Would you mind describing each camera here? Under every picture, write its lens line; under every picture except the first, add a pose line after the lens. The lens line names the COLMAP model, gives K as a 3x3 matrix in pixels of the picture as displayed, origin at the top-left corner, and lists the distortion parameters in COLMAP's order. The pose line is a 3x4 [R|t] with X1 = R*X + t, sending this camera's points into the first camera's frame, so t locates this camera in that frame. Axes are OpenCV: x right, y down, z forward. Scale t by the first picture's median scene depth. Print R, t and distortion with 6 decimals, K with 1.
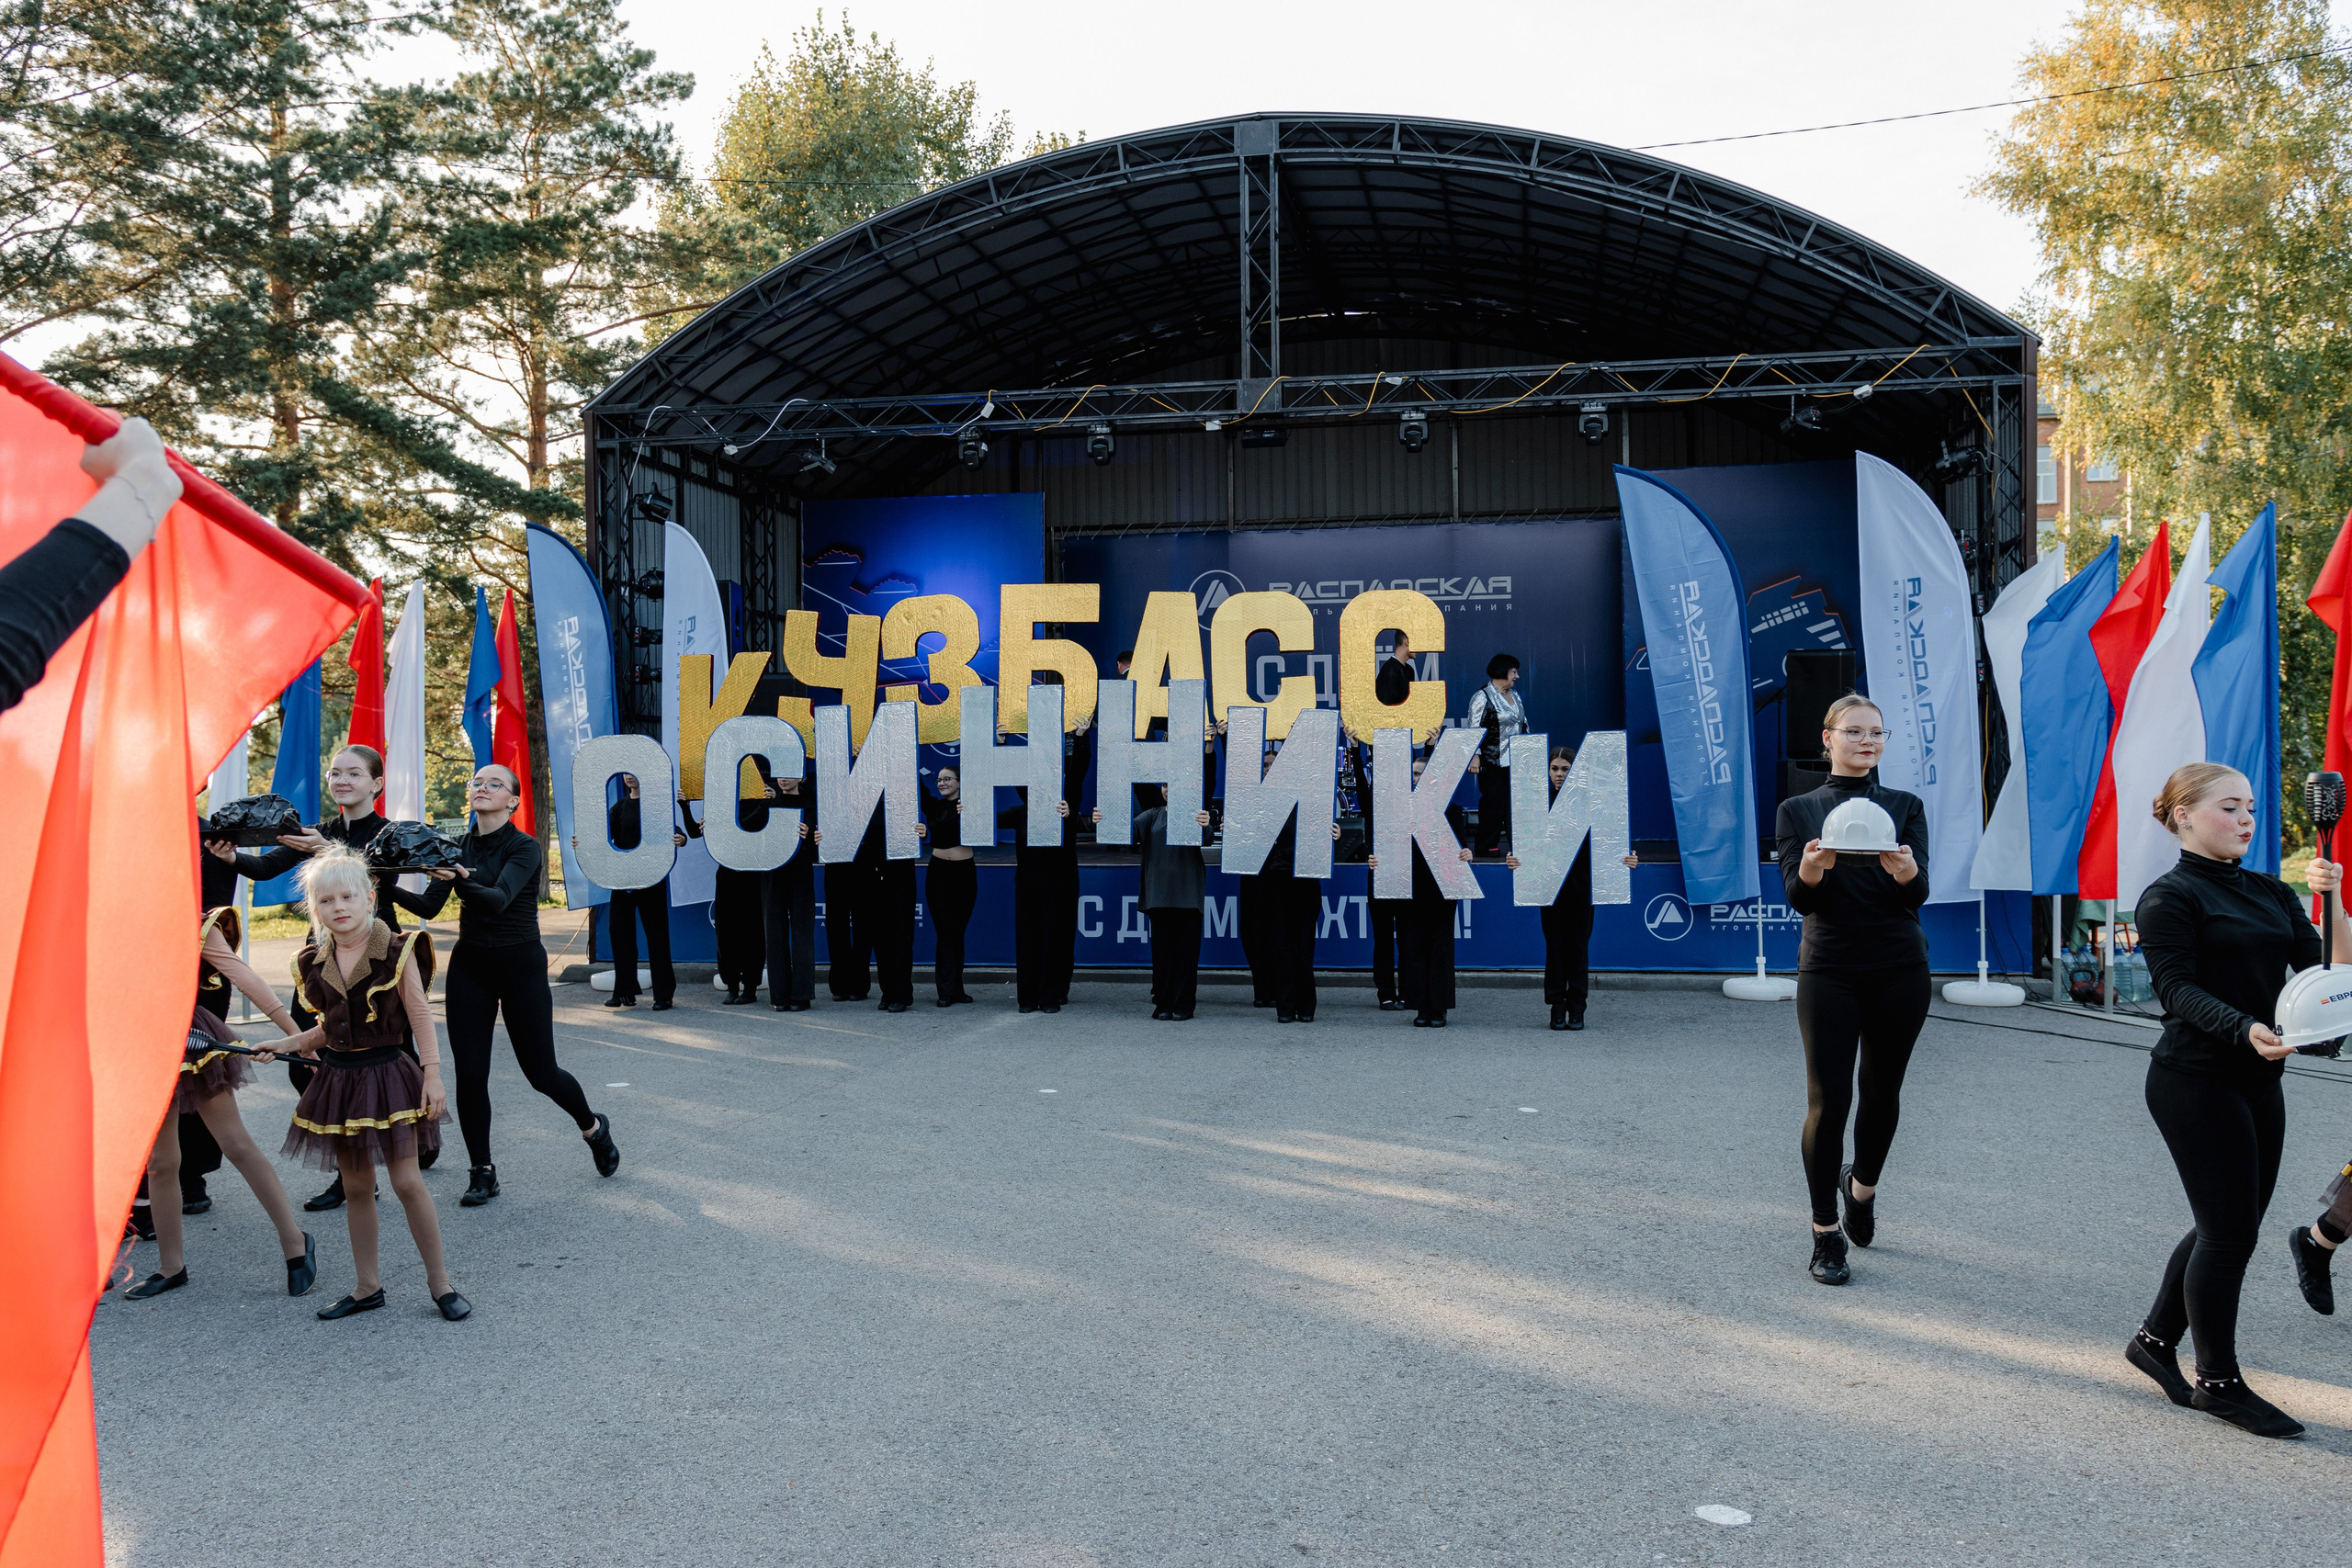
lens RADIAL K [[1934.0, 0, 1174.9], [0, 1934.0, 782.8], [0, 0, 1]] dist [0.006609, 0.002156]
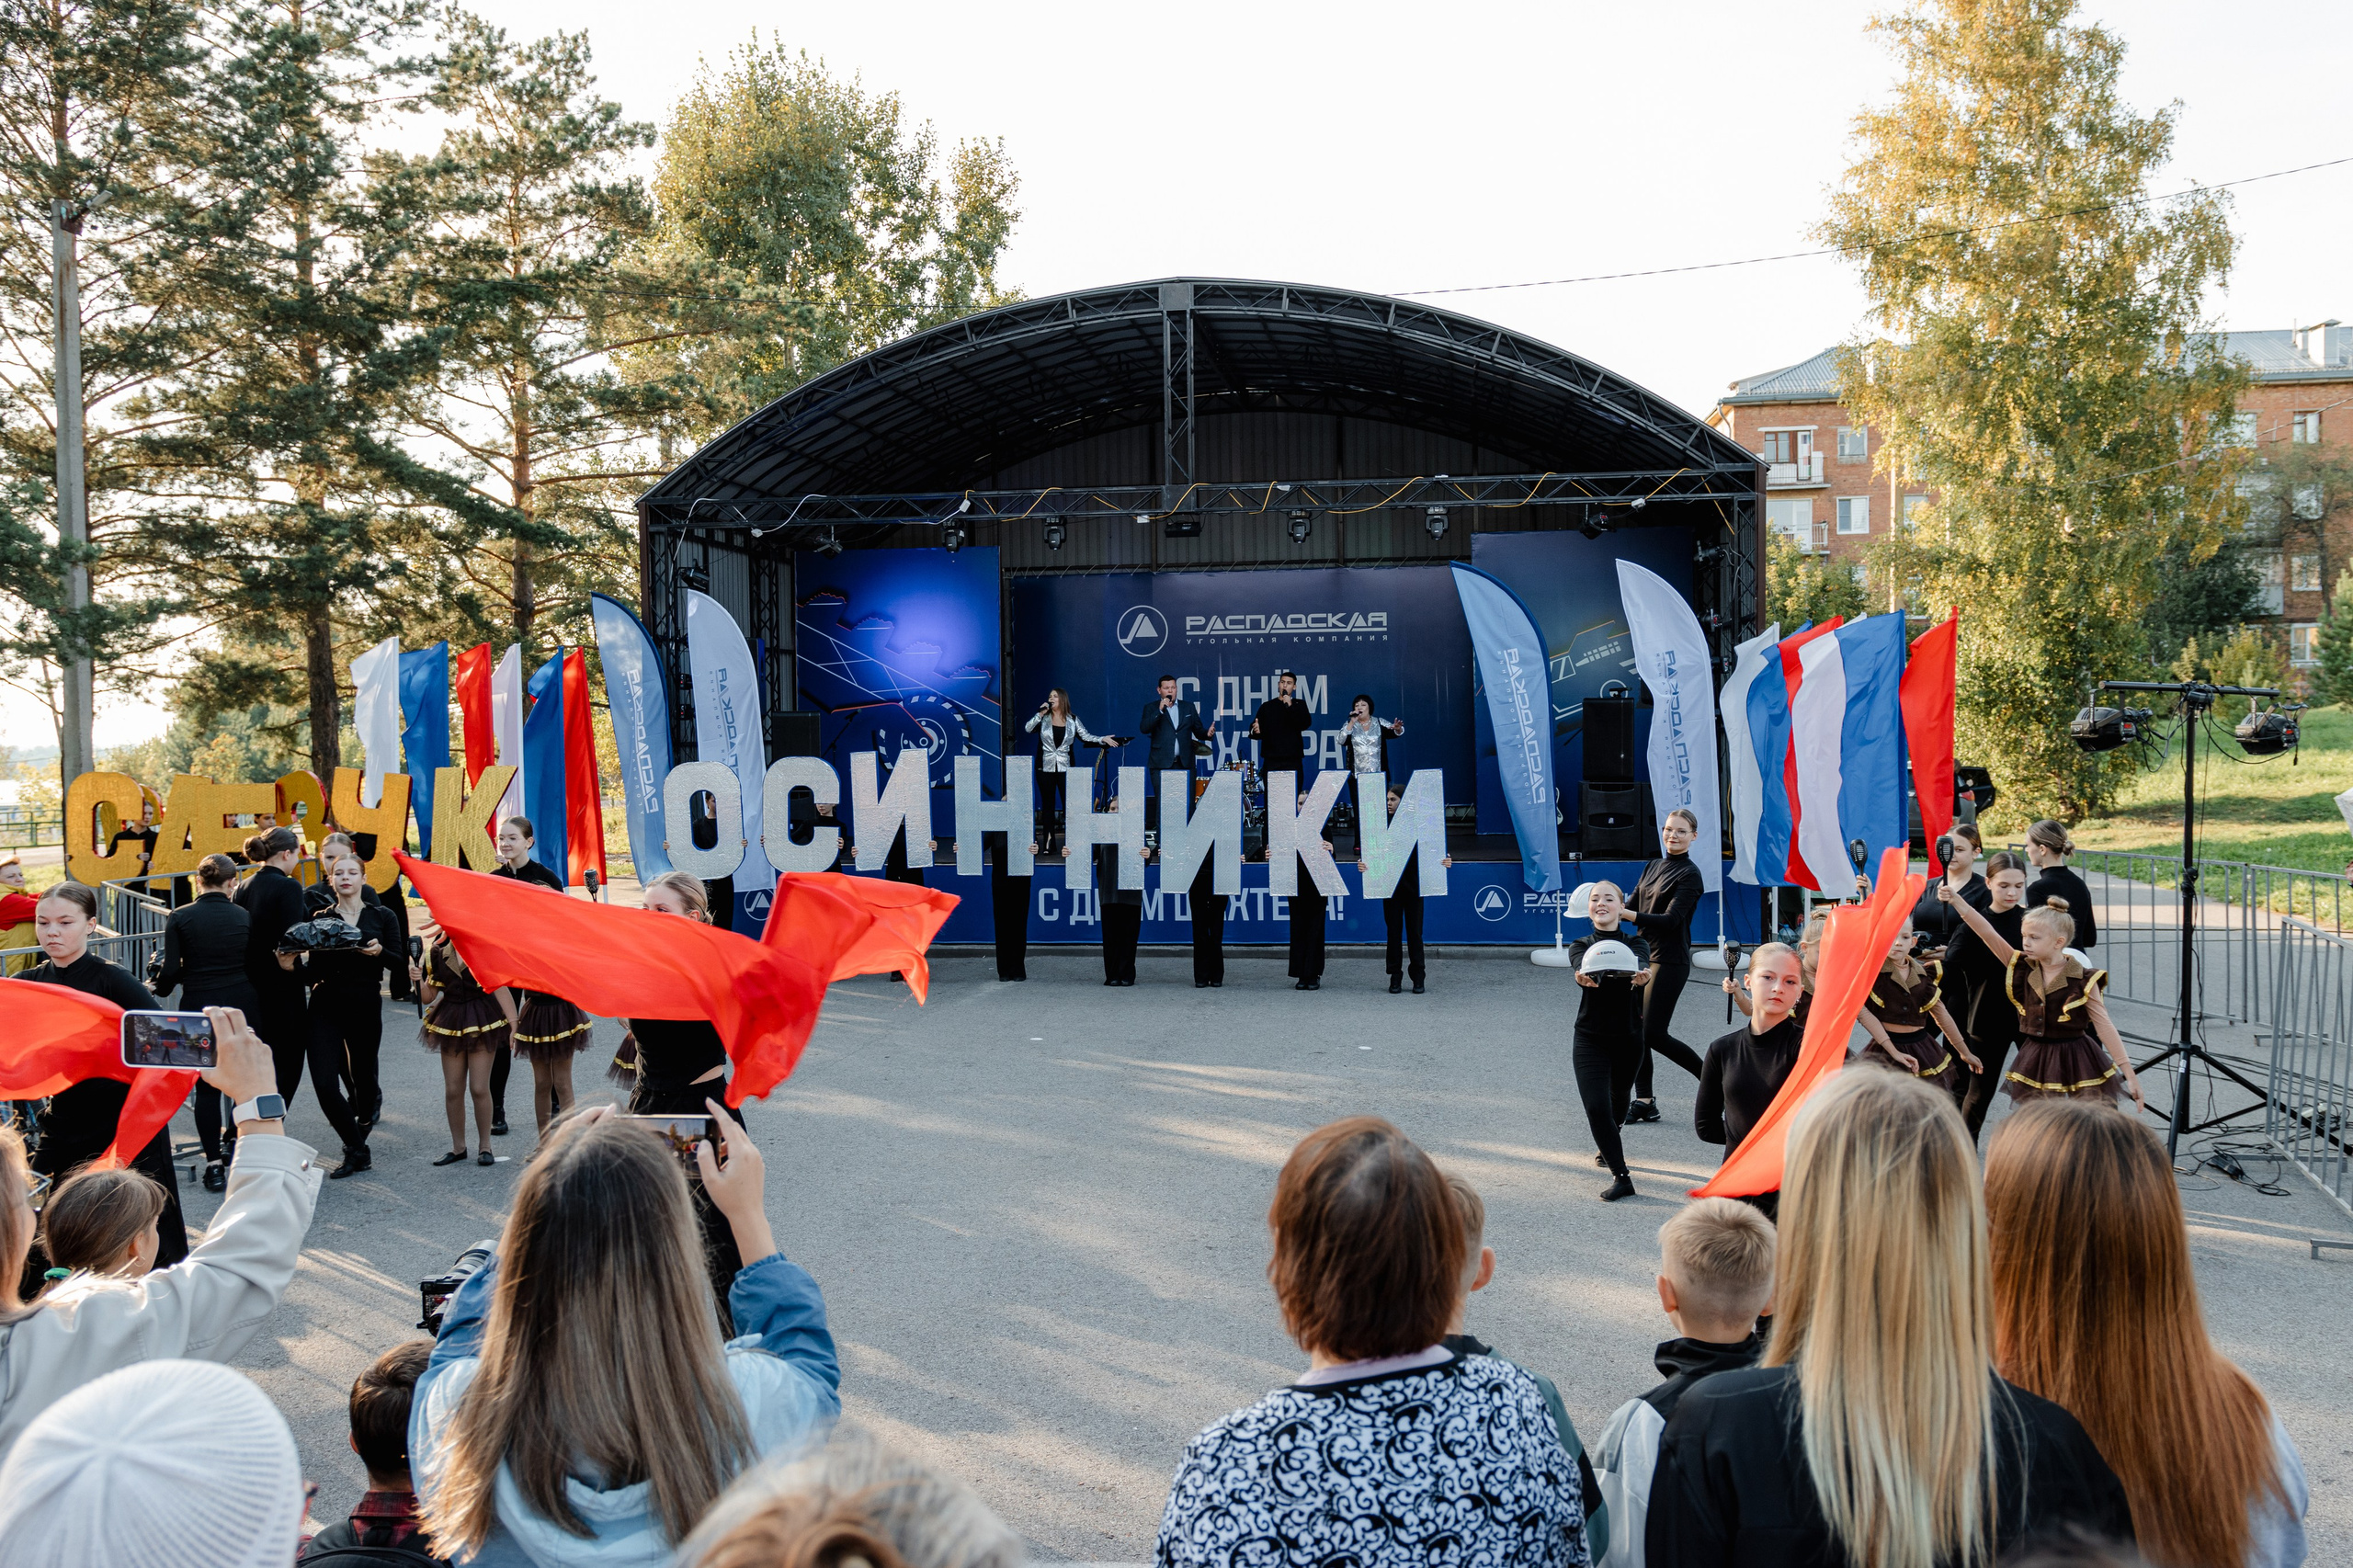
lens RADIAL K [[1960.0, 0, 1178.8], [0, 1960.0, 782.6], [0, 0, 1]] dist [0.005093, 0.007121]
pose [[0.998926, -0.005228, 0.046044, -0.017153], [0.004064, 0.999671, 0.025340, -0.044386], [-0.046162, -0.025126, 0.998618, -0.299111]]
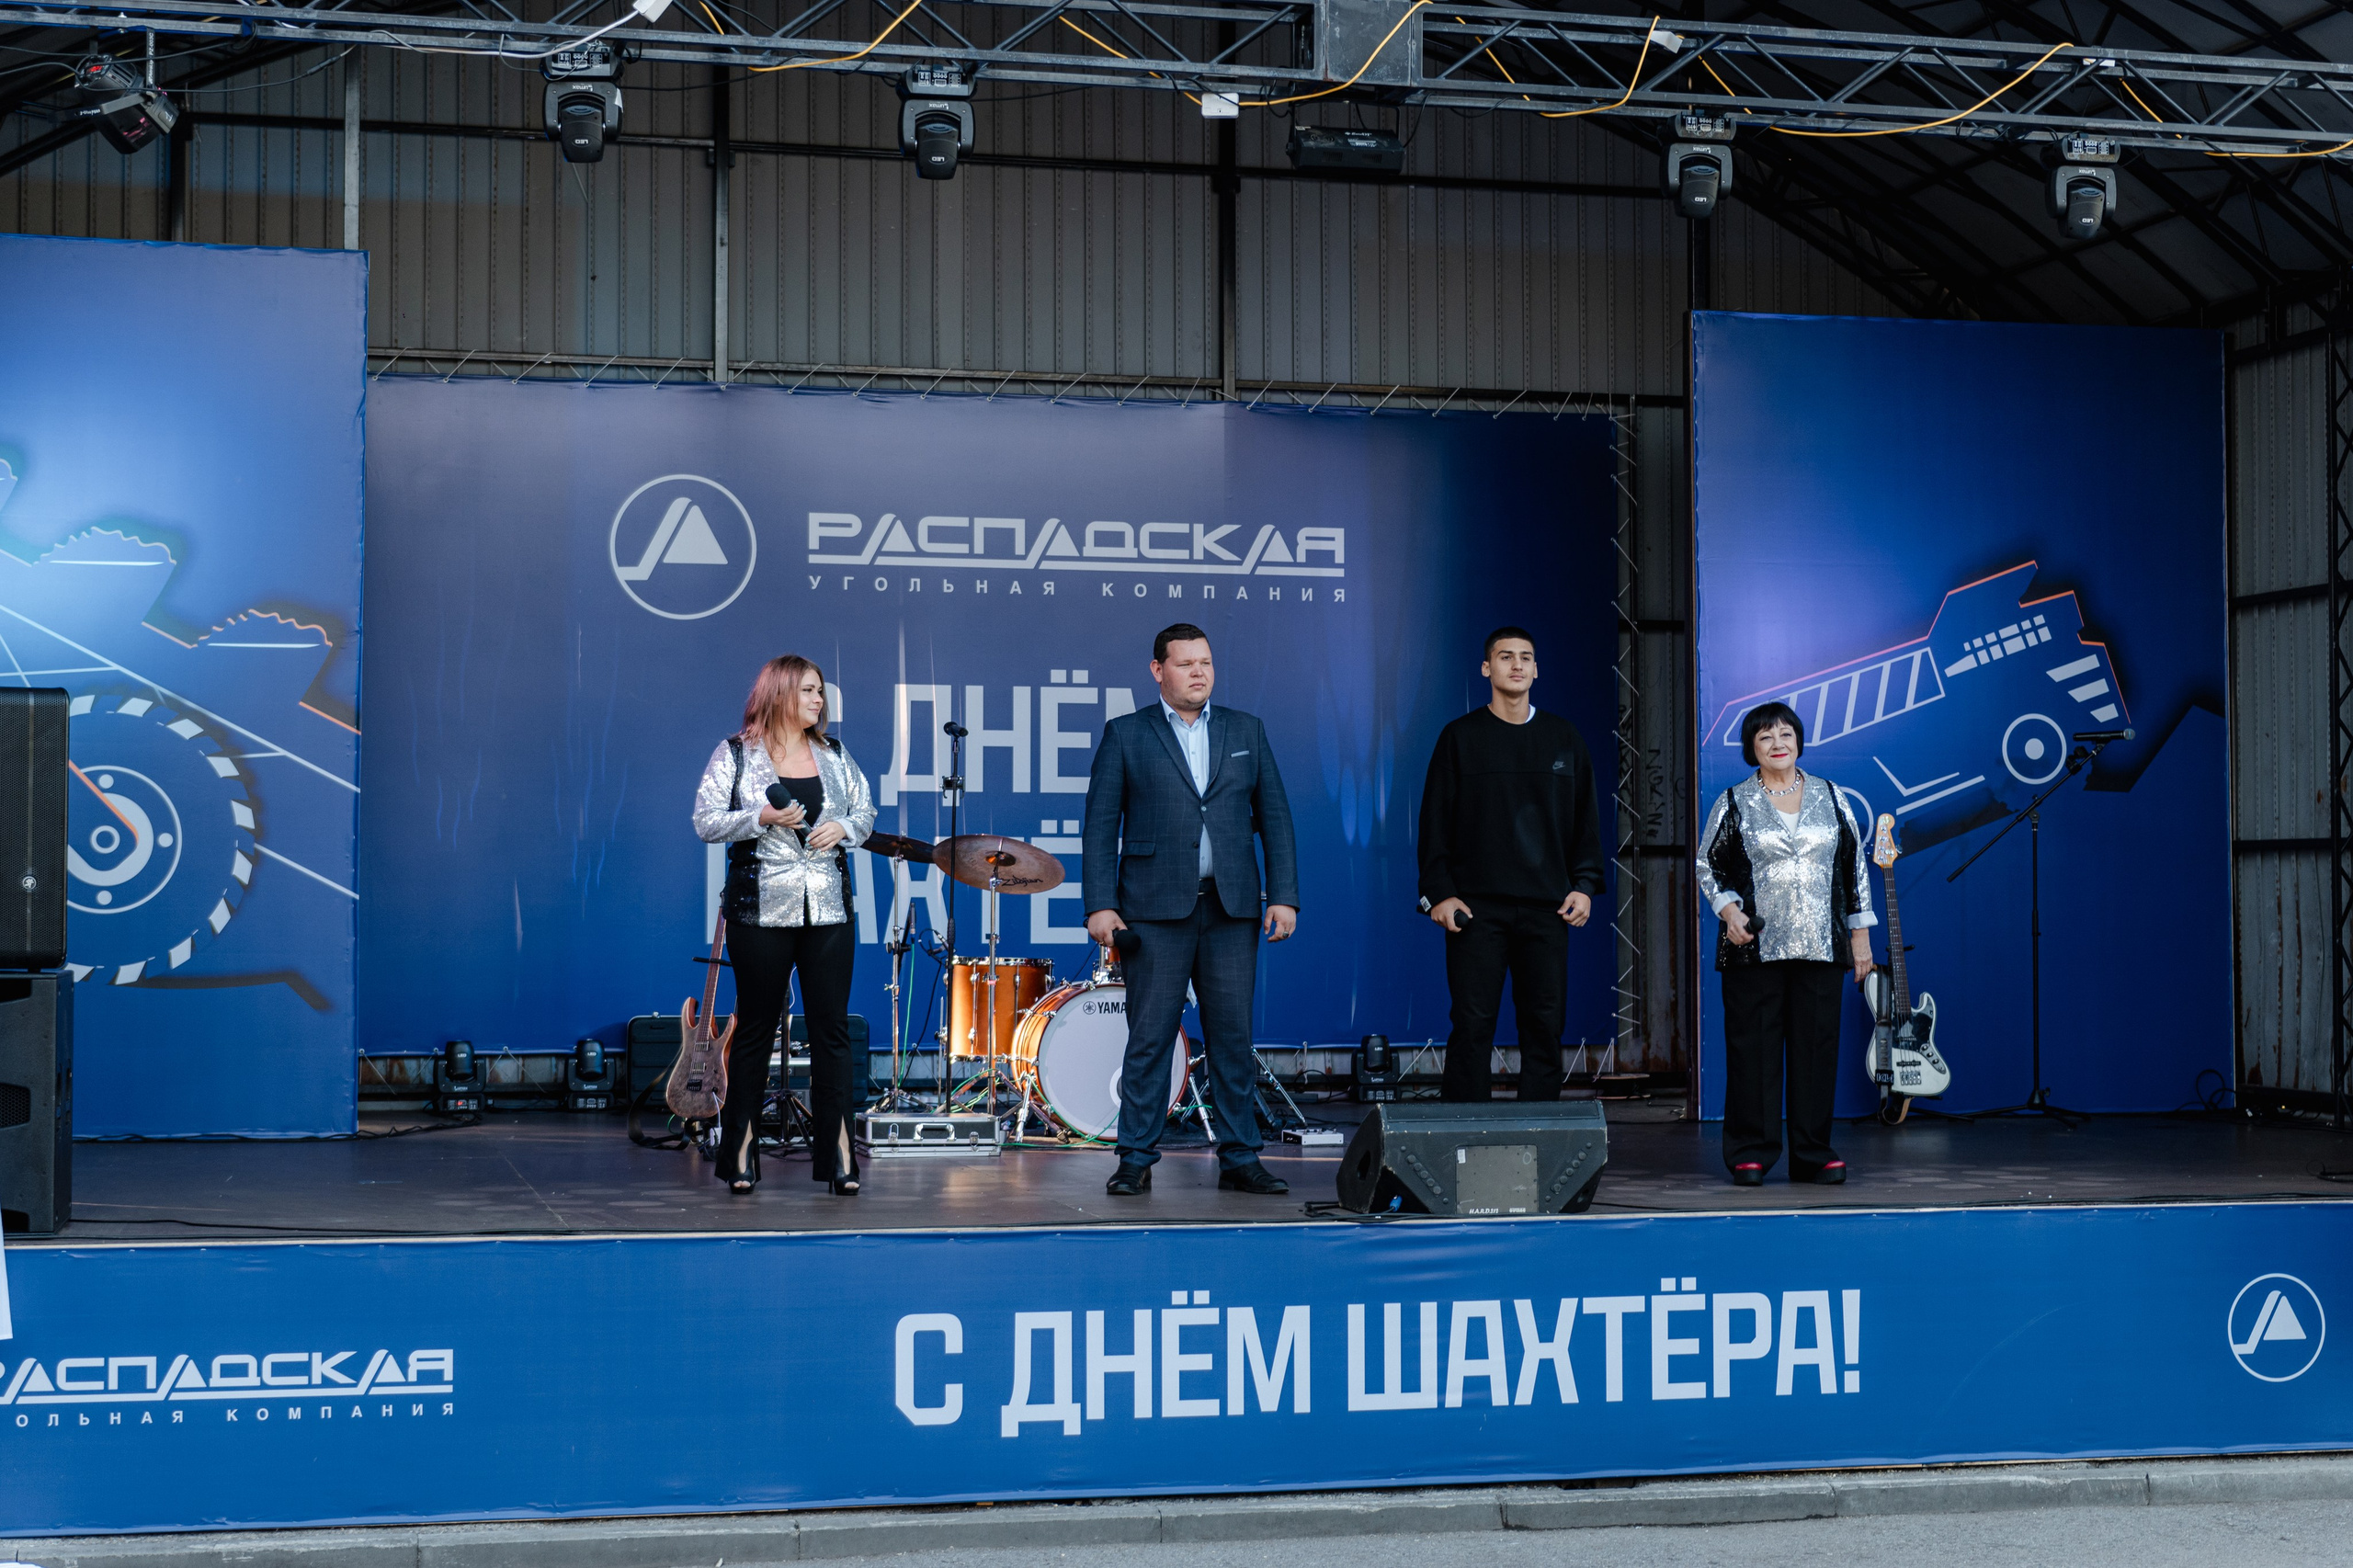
lens RADIAL K [[3641.5, 0, 1172.9], [0, 3641.5, 778.8], [0, 0, 1]] dist [0.003601, -0.014031]
pose [[0.907792, 0.027388, 0.418526, -0.300201], [-0.010404, 0.999029, -0.042809, -0.015536], [-0.419292, 0.034507, 0.907195, 0.338405]]
